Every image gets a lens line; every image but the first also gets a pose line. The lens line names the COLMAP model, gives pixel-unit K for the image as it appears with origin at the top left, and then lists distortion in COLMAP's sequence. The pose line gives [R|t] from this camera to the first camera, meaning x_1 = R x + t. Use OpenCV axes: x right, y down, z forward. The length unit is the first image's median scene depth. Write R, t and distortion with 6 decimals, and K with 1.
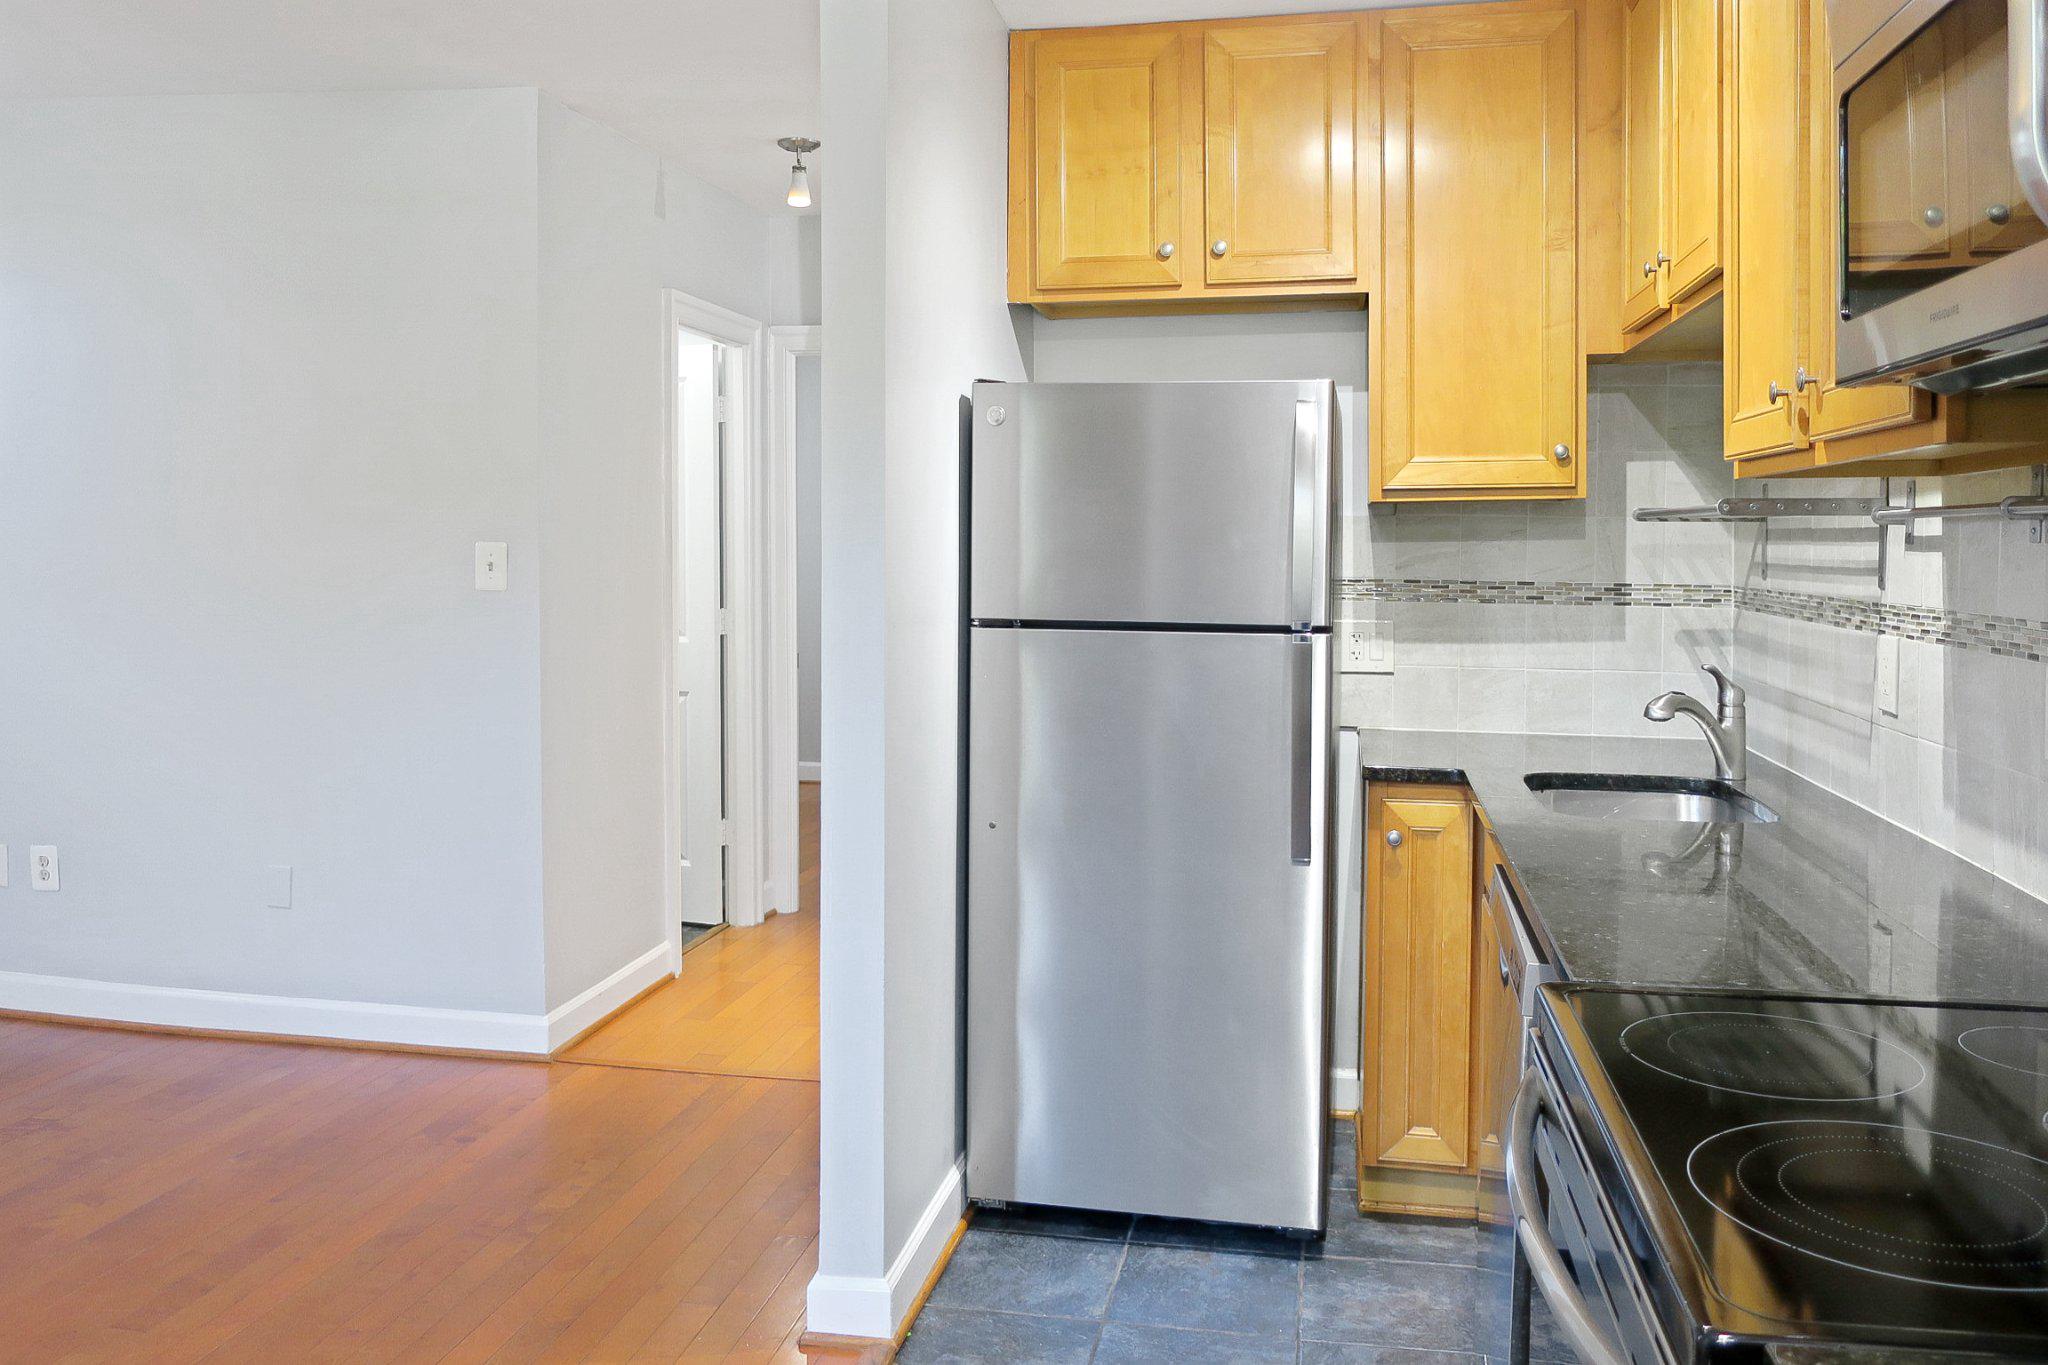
lens RADIAL K [[1626.3, 0, 1019.5], [0, 1626.3, 717.1], [0, 0, 1]] dist [-0.002853, 0.008132]
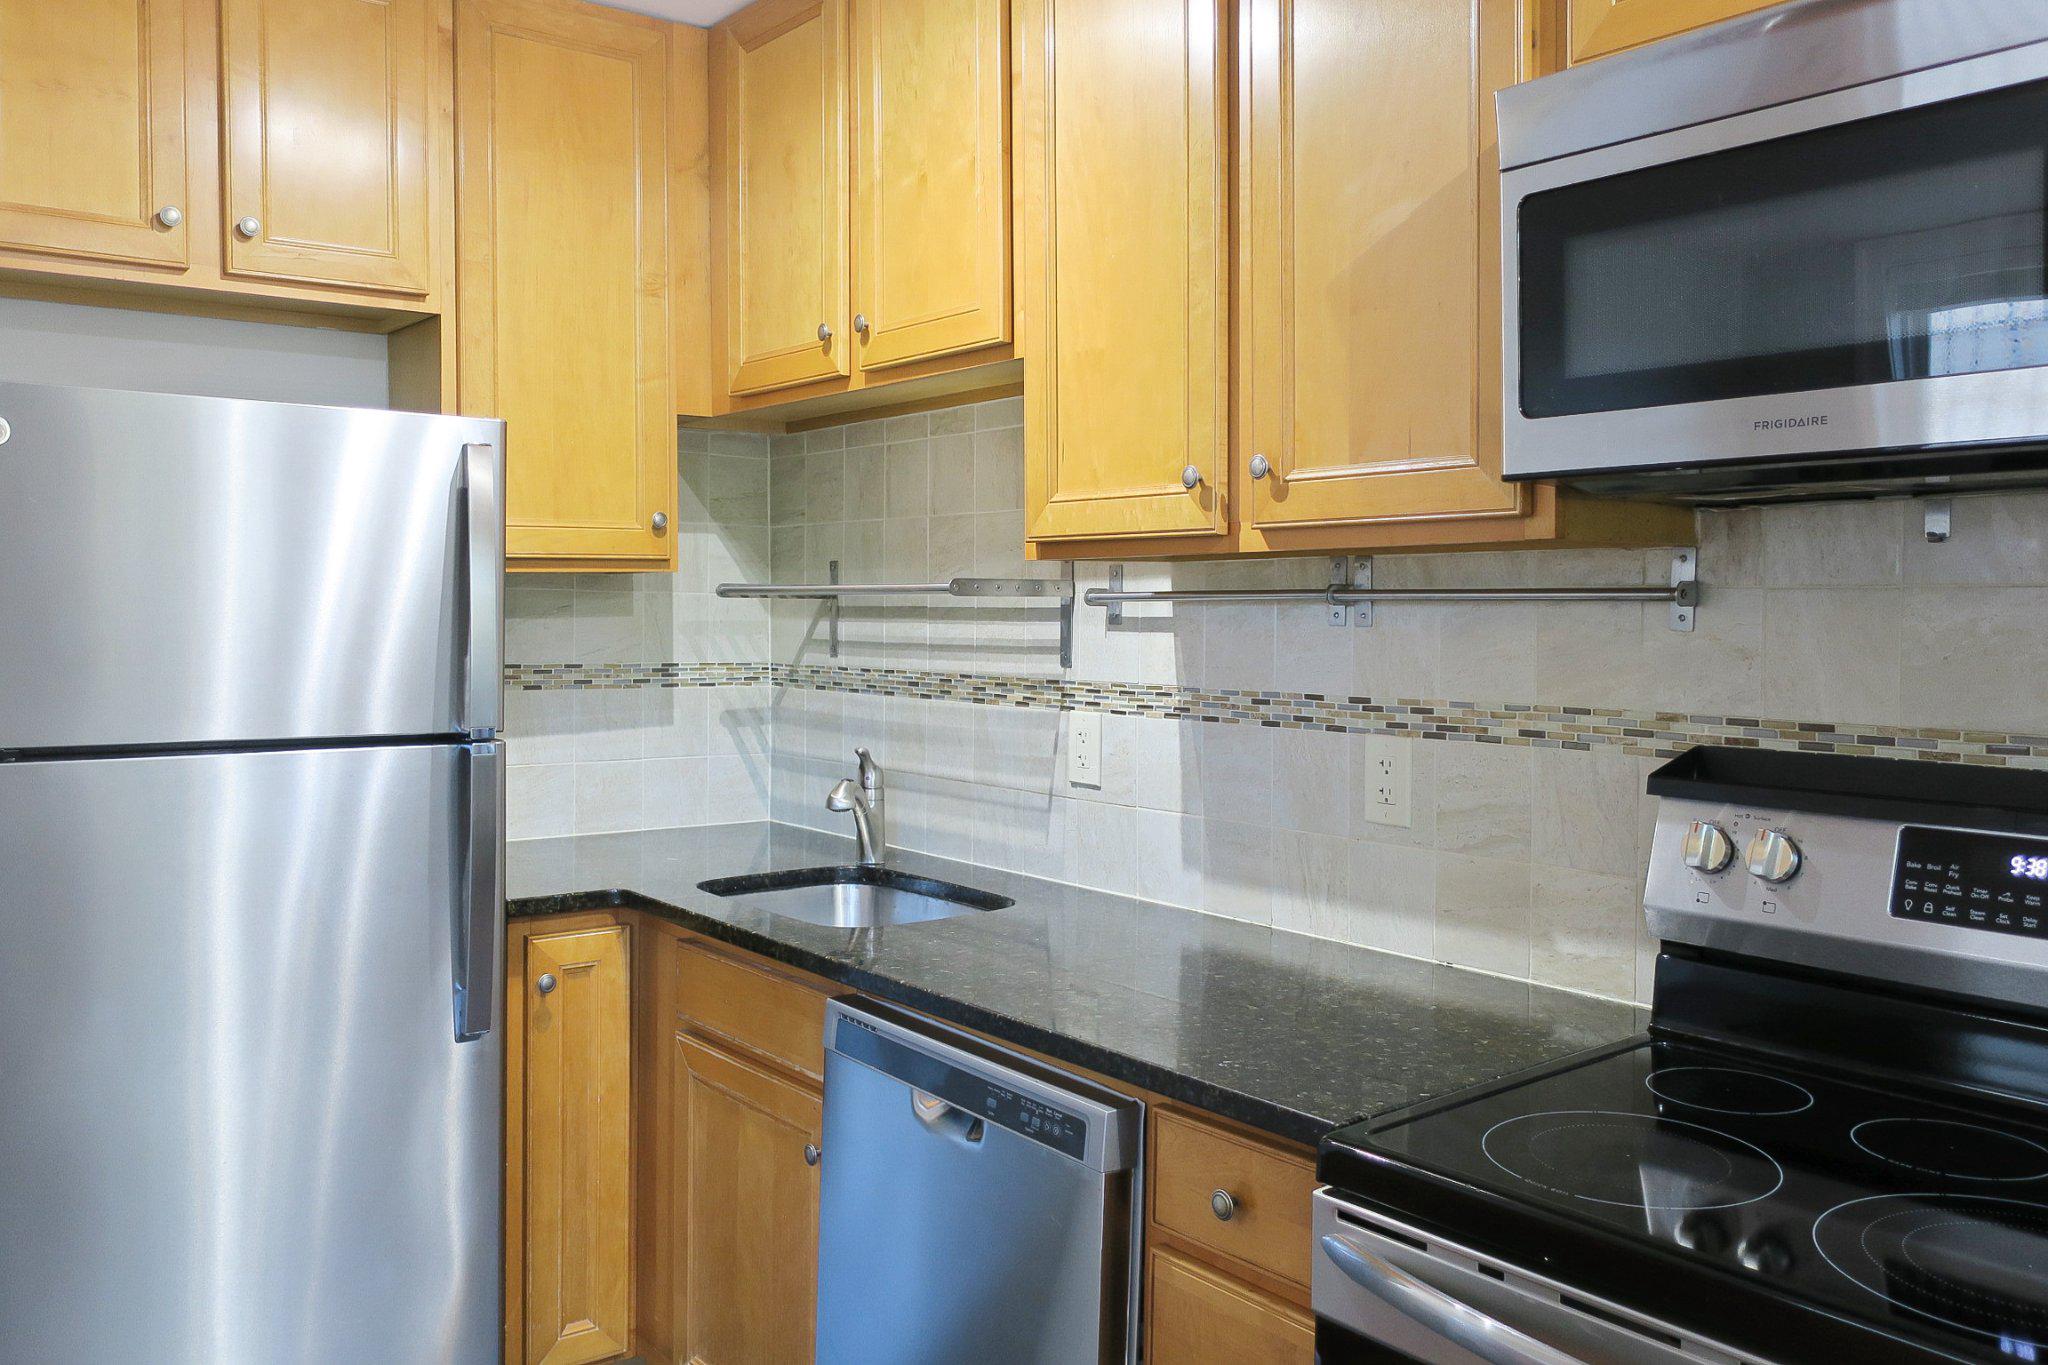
lens RADIAL K [[1626.3, 0, 1019.5], [0, 1626.3, 717.1], [0, 0, 1]] dist [-0.002853, 0.008132]
pose [[0.655435, -0.051253, 0.753511, -0.219351], [0.080460, 0.996755, -0.002189, -0.037189], [-0.750954, 0.062062, 0.657432, 0.269422]]
